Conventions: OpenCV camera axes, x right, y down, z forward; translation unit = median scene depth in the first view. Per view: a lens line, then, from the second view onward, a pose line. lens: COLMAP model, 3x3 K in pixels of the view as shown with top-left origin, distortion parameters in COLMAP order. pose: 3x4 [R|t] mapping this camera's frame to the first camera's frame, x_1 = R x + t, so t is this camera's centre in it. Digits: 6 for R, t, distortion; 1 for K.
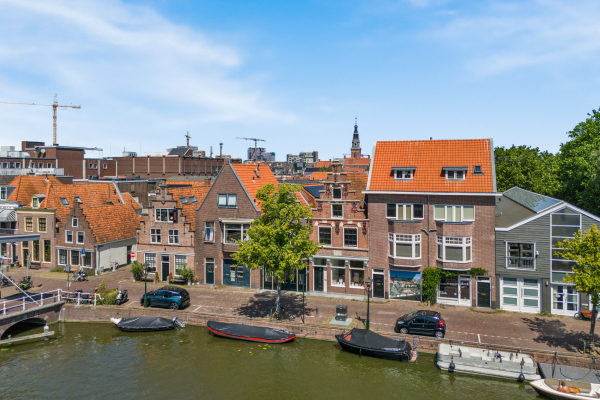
lens RADIAL K [[418.6, 0, 300.7], [0, 418.6, 197.7], [0, 0, 1]] dist [0.023741, -0.012834]
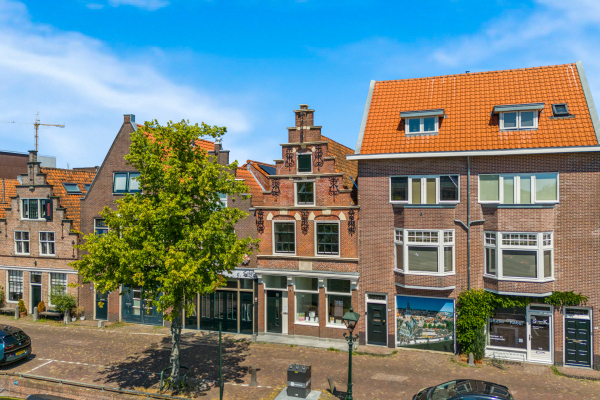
lens RADIAL K [[418.6, 0, 299.3], [0, 418.6, 230.4], [0, 0, 1]] dist [0.023741, -0.012834]
pose [[0.999721, -0.002801, -0.023433, 0.094746], [0.002862, 0.999993, 0.002608, 0.082591], [0.023426, -0.002674, 0.999722, 0.433852]]
